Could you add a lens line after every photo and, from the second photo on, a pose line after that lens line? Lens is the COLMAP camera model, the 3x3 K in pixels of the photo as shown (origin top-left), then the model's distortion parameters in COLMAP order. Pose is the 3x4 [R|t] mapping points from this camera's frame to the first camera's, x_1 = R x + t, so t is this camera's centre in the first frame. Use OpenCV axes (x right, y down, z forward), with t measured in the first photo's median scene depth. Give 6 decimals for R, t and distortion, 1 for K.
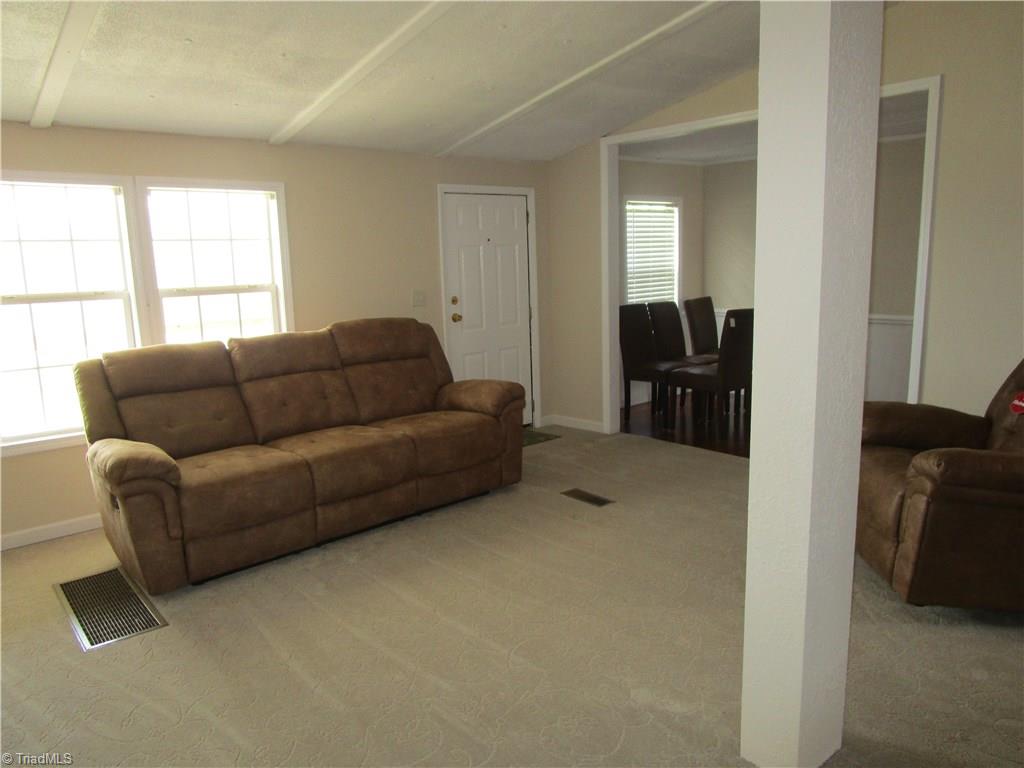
lens RADIAL K [[729.1, 0, 512.0], [0, 729.1, 384.0], [0, 0, 1]] dist [-0.031229, 0.004275]
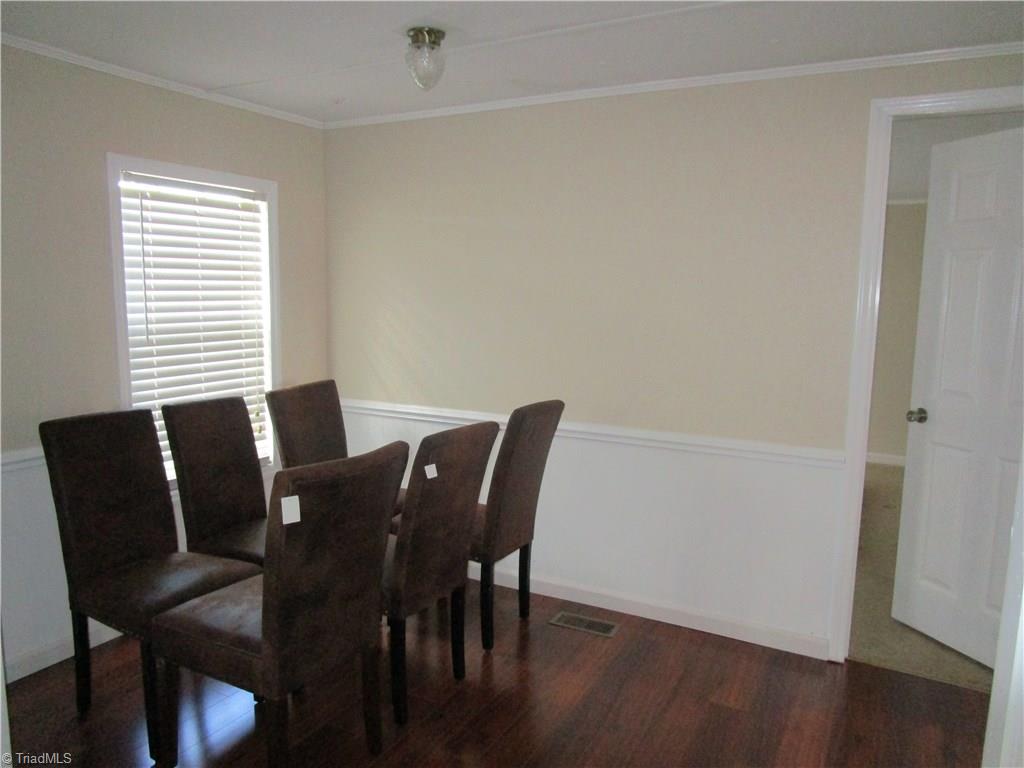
lens RADIAL K [[746.4, 0, 512.8], [0, 746.4, 389.0], [0, 0, 1]] dist [-0.009982, -0.001737]
pose [[0.934795, 0.018344, 0.354713, 0.428006], [-0.008640, 0.999544, -0.028922, -0.210830], [-0.355082, 0.023971, 0.934528, 0.967478]]
